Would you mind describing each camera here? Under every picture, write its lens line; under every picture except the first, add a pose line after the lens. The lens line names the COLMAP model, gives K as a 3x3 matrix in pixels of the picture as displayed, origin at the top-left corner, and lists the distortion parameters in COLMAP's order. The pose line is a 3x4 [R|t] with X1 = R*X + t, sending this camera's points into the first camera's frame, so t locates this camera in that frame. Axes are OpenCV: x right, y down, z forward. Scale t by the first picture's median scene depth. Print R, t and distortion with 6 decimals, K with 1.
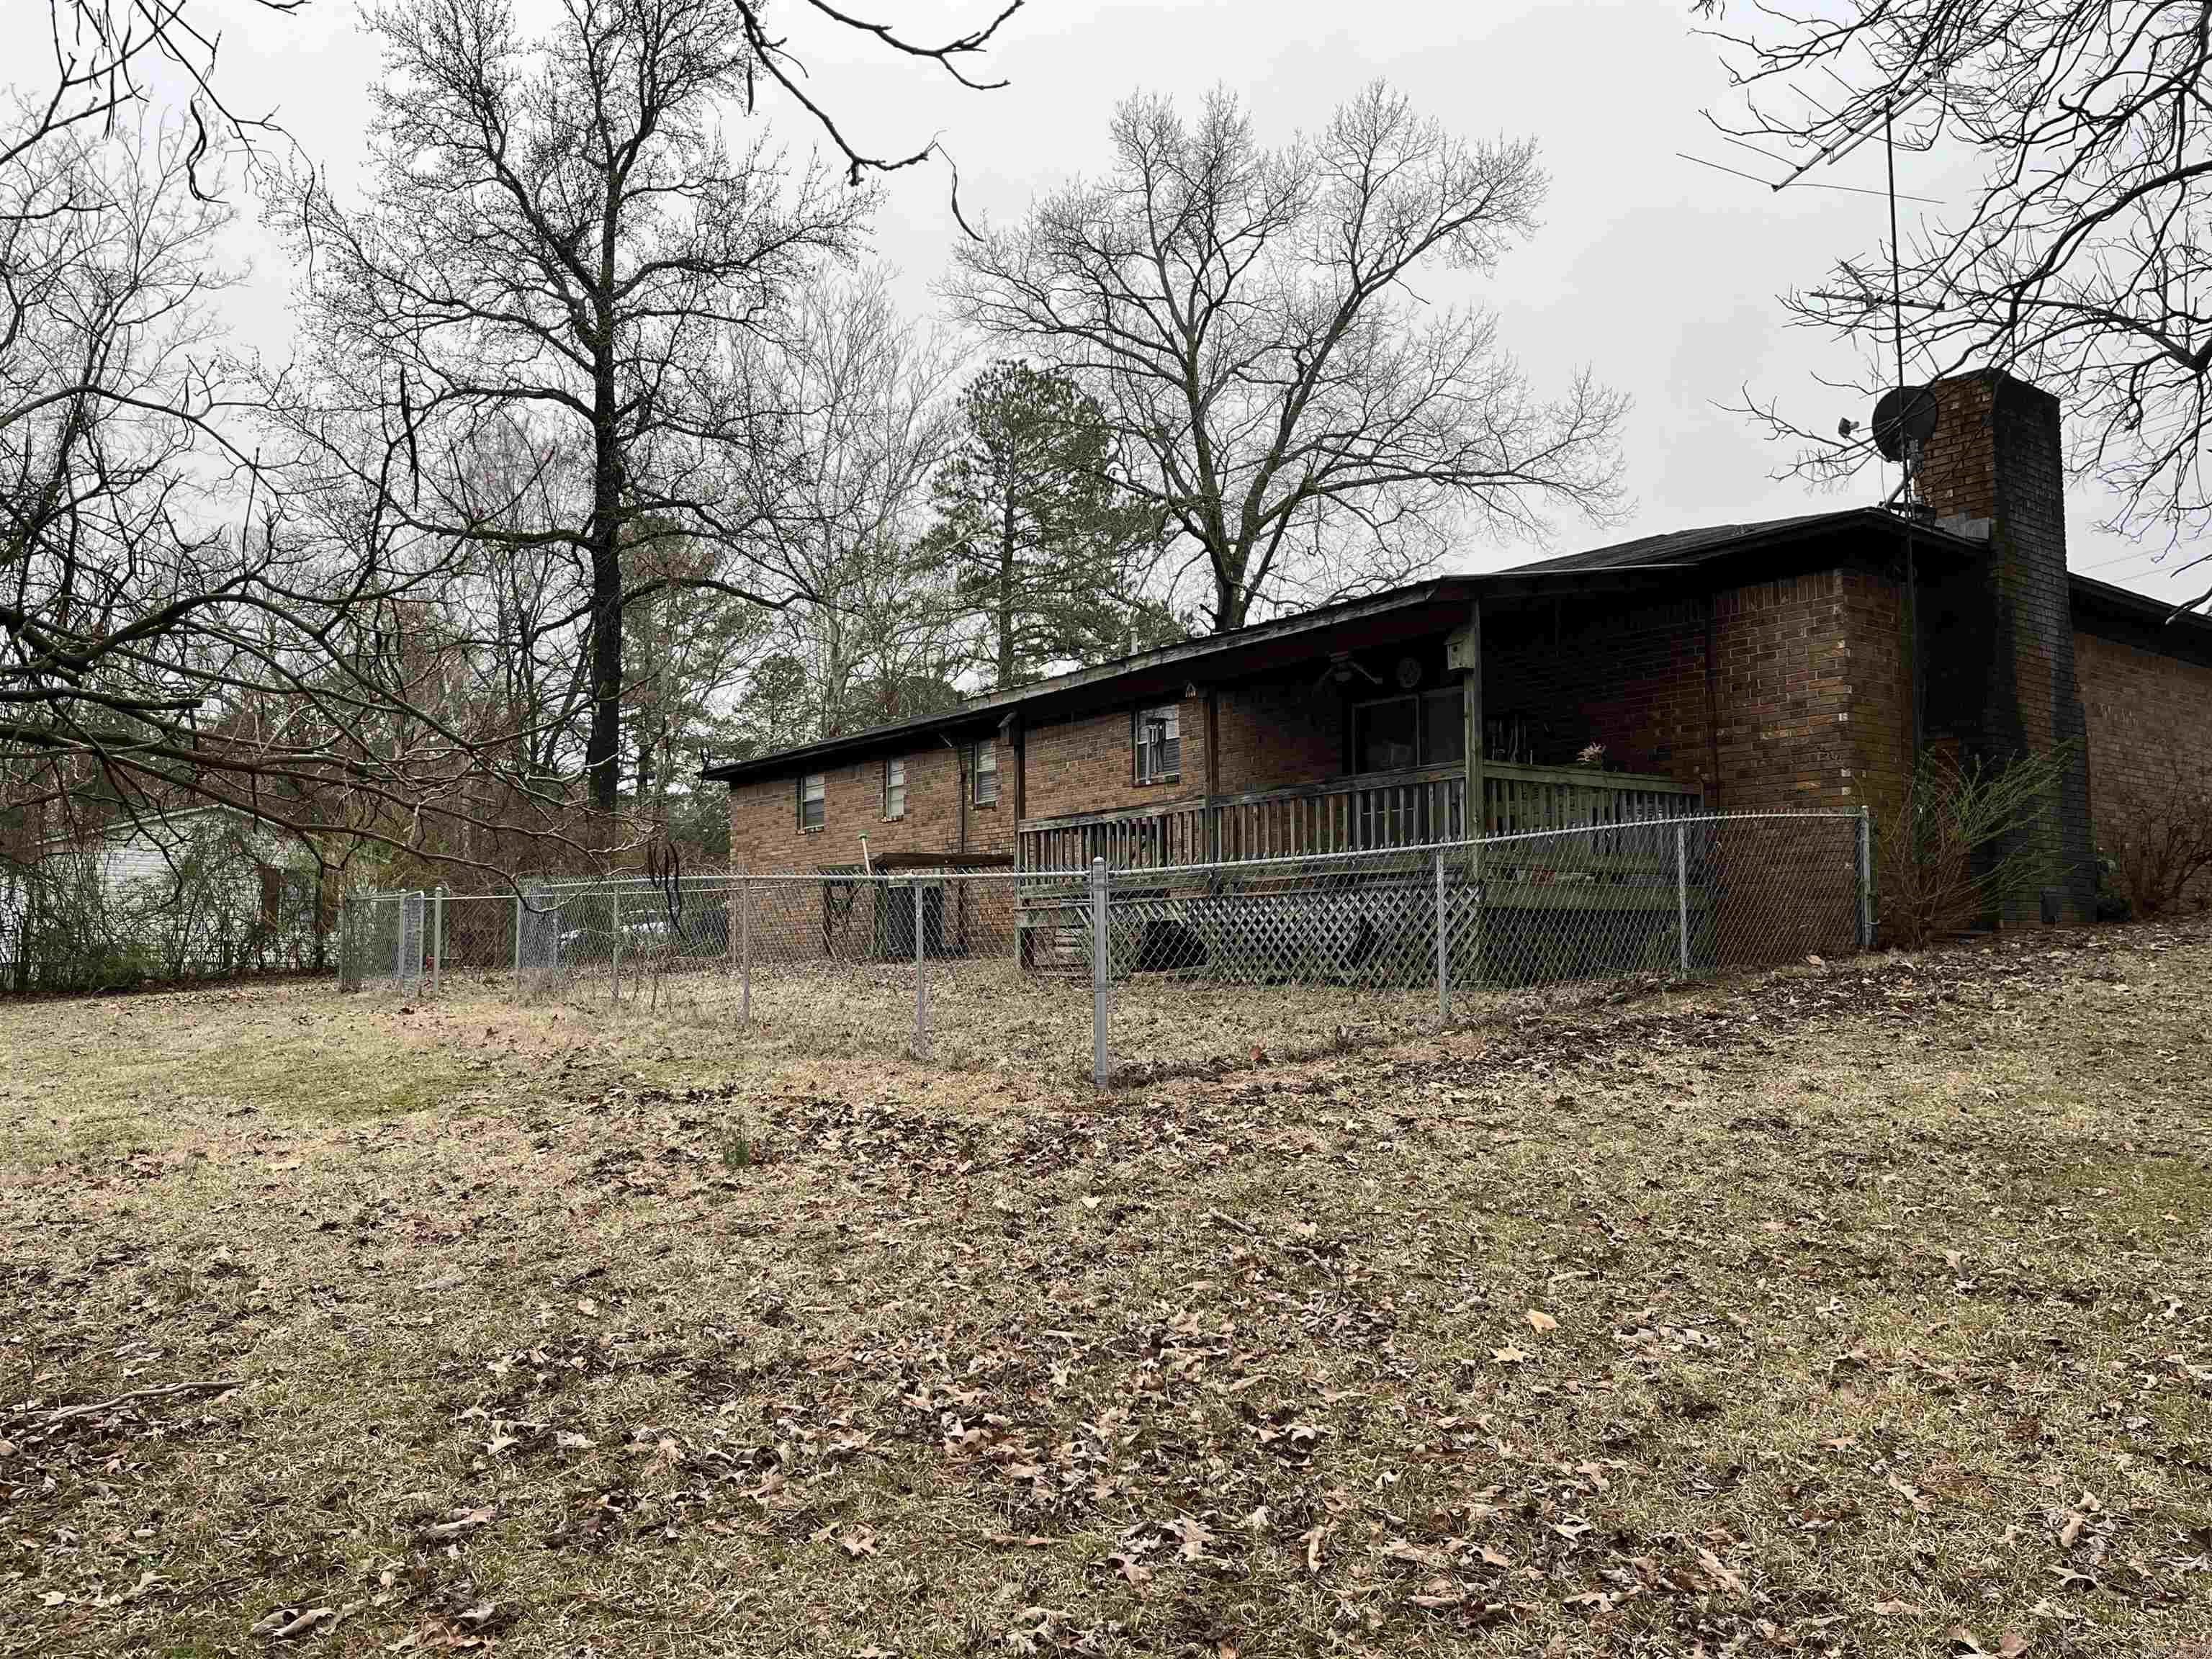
lens RADIAL K [[1664.5, 0, 1094.9], [0, 1664.5, 824.9], [0, 0, 1]] dist [0.046730, -0.075684]
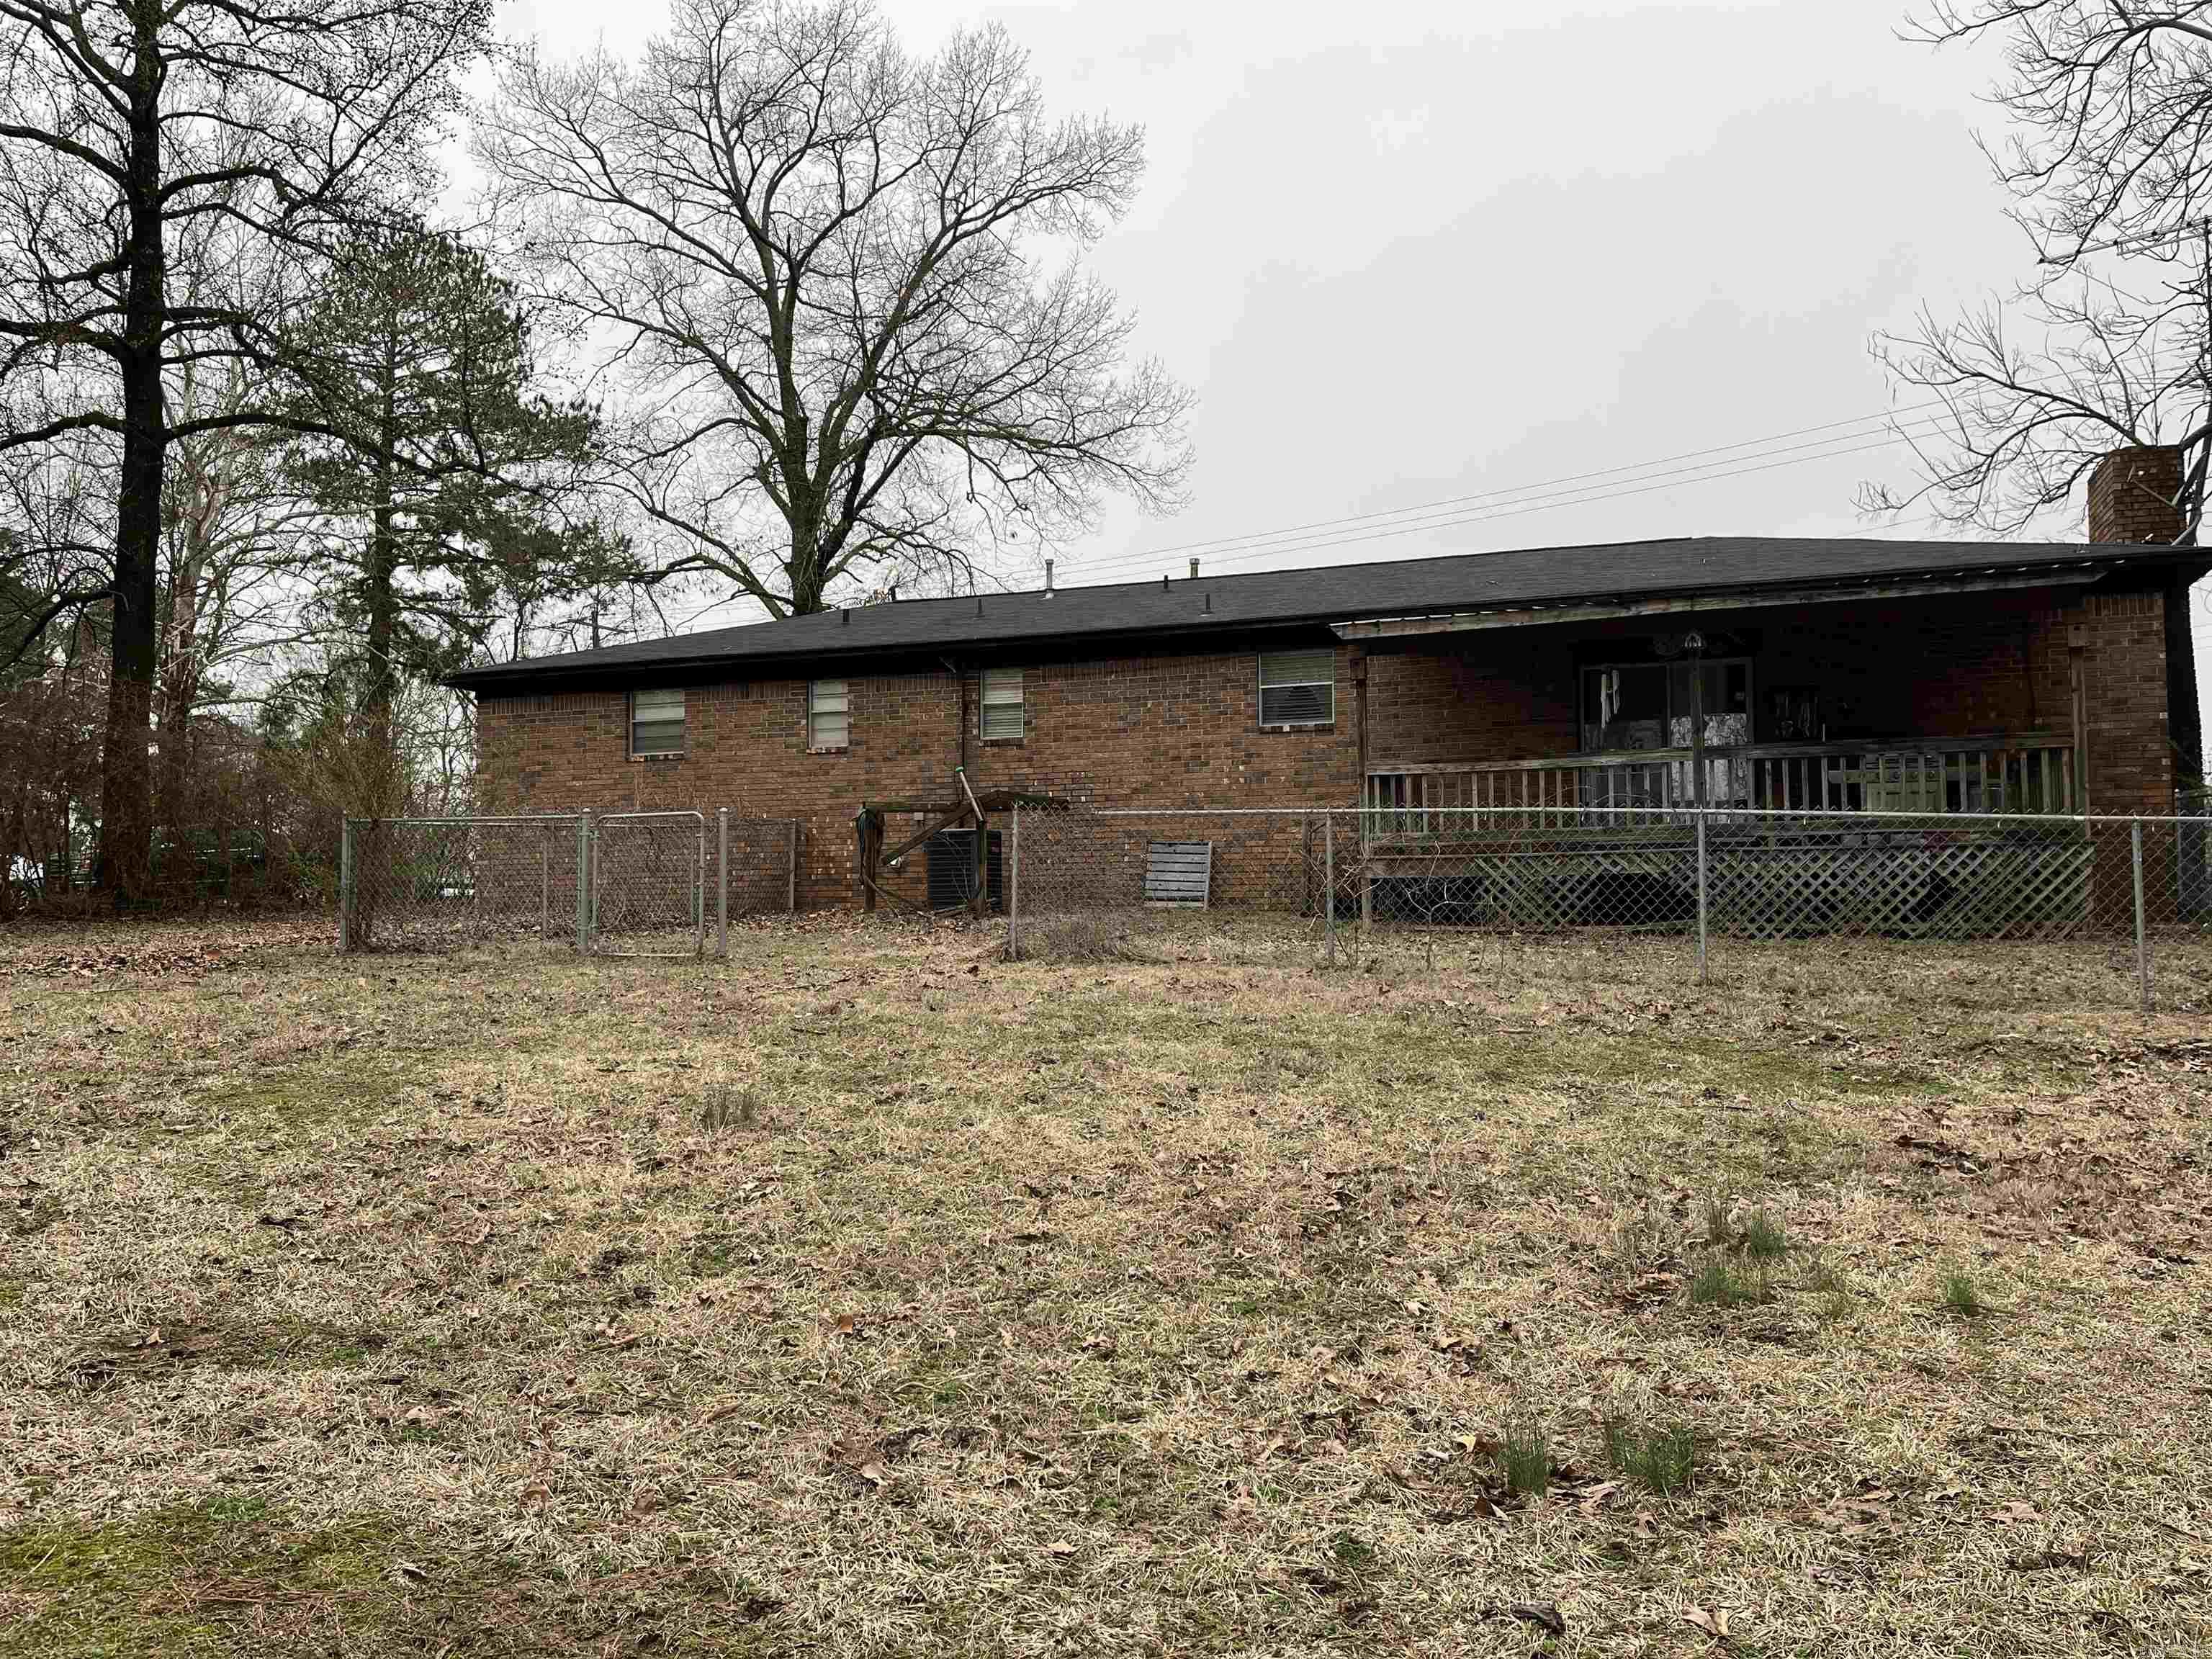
lens RADIAL K [[1664.5, 0, 1094.9], [0, 1664.5, 824.9], [0, 0, 1]] dist [0.046730, -0.075684]
pose [[0.847977, 0.034428, 0.528913, -0.680459], [-0.045156, 0.998953, 0.007372, 0.032603], [-0.528105, -0.030135, 0.848644, 0.302626]]
